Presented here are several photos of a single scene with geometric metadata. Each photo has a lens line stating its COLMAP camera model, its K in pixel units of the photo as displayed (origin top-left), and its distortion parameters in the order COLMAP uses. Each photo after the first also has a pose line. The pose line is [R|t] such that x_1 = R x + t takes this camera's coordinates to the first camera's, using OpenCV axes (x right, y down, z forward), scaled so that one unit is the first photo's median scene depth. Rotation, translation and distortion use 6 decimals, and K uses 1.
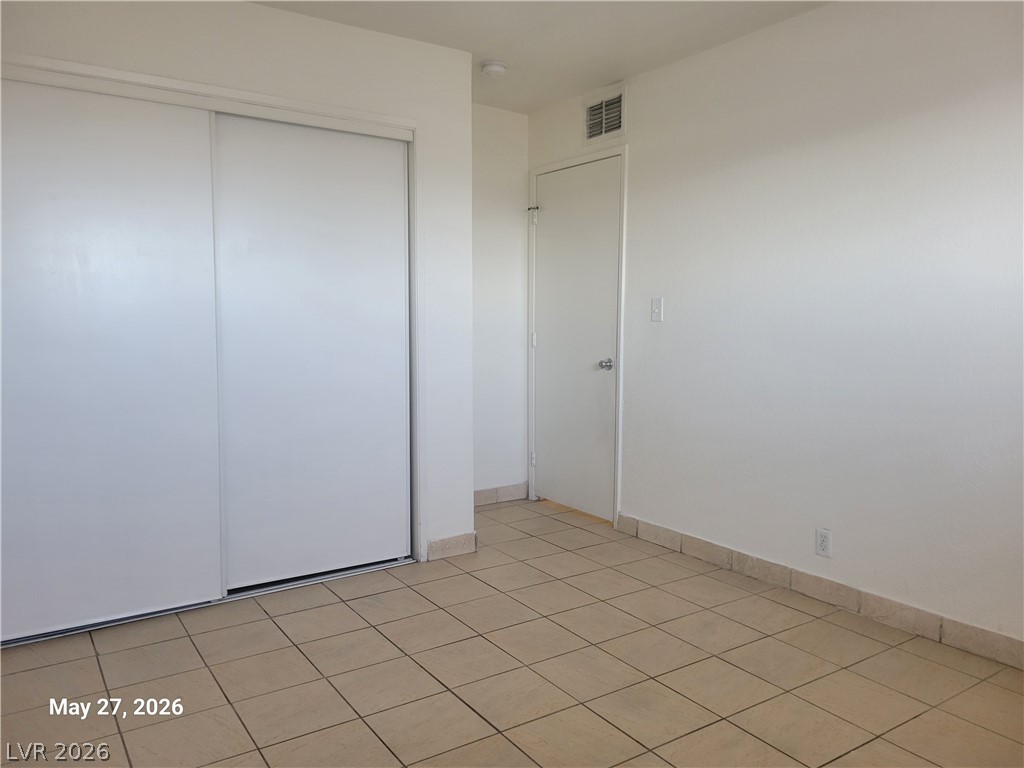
lens RADIAL K [[760.6, 0, 496.9], [0, 760.6, 392.8], [0, 0, 1]] dist [0.043881, -0.036544]
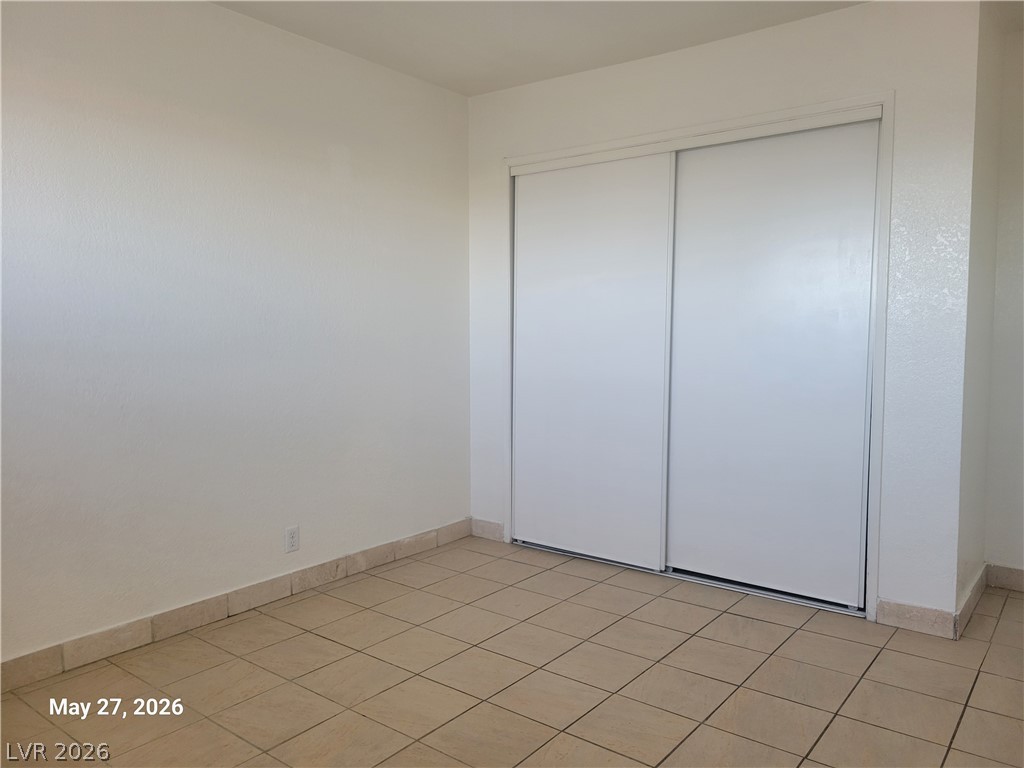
lens RADIAL K [[760.6, 0, 496.9], [0, 760.6, 392.8], [0, 0, 1]] dist [0.043881, -0.036544]
pose [[0.301060, 0.078522, -0.950367, 0.616514], [-0.086976, 0.994711, 0.054633, -0.038484], [0.949630, 0.066211, 0.306298, 0.381964]]
